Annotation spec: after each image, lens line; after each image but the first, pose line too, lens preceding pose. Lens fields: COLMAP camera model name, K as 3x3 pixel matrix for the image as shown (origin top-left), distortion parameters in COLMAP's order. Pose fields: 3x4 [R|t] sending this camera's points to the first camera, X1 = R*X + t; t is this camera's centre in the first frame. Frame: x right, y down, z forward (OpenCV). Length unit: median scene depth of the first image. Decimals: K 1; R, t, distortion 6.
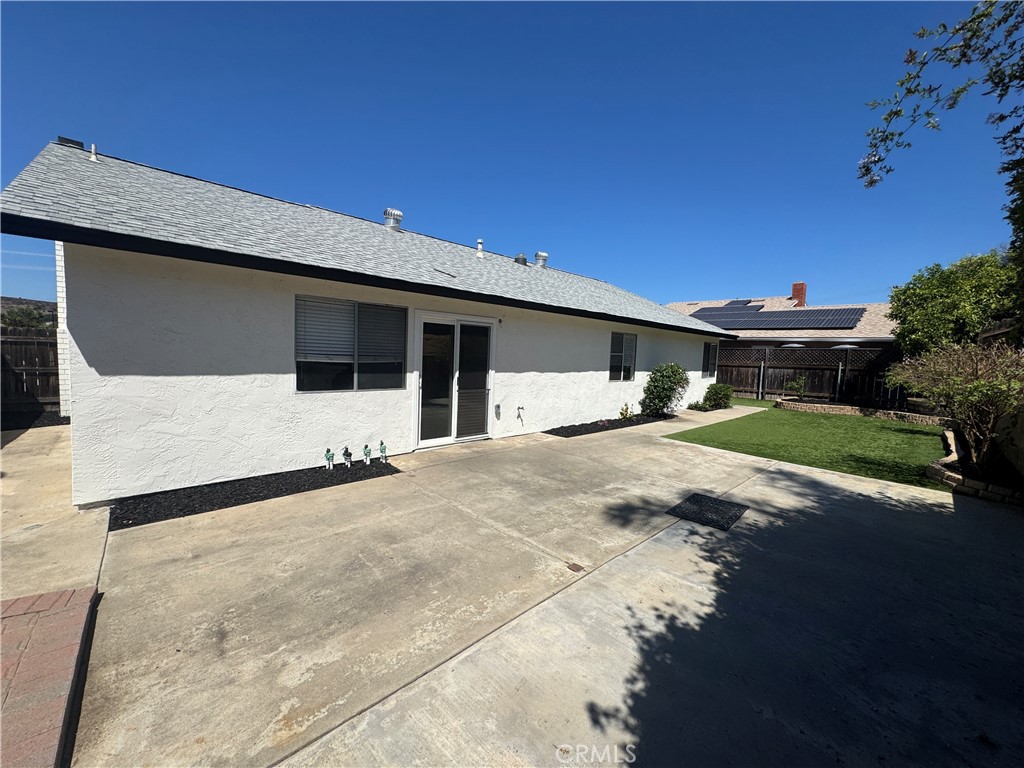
lens RADIAL K [[413.0, 0, 513.4], [0, 413.0, 386.7], [0, 0, 1]] dist [0.012053, -0.000067]
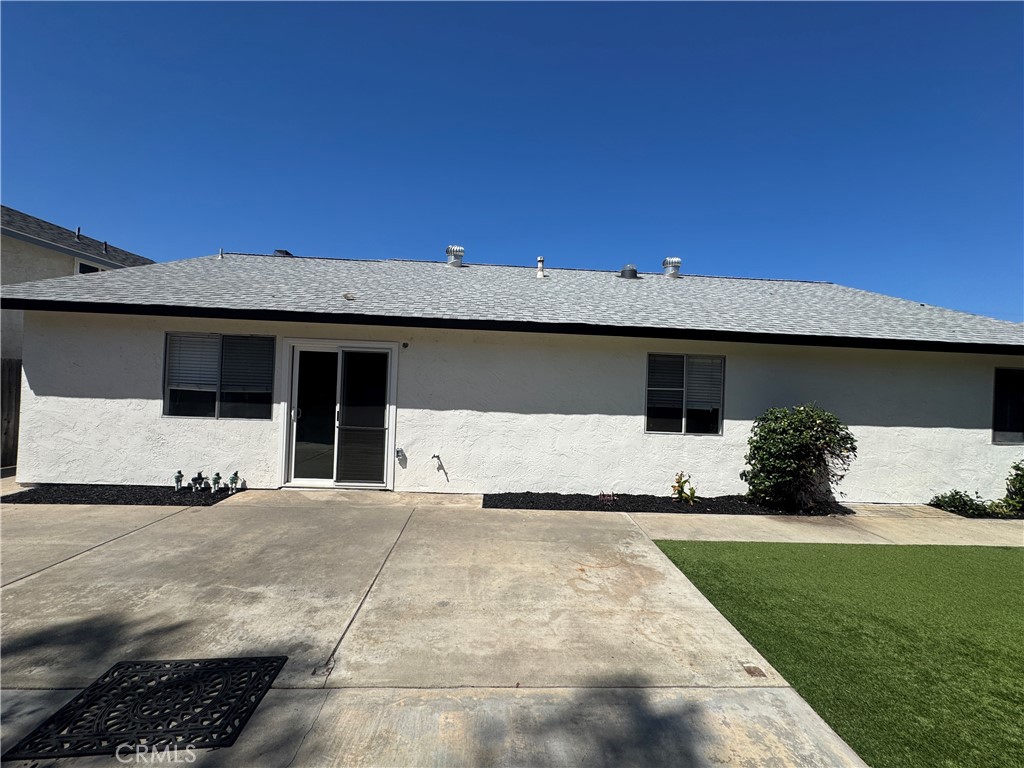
lens RADIAL K [[407.2, 0, 510.5], [0, 407.2, 383.4], [0, 0, 1]] dist [0.000302, -0.000286]
pose [[0.753180, -0.019876, -0.657514, 0.782042], [-0.062698, 0.992824, -0.101831, -0.018299], [0.654820, 0.117922, 0.746529, 0.650647]]
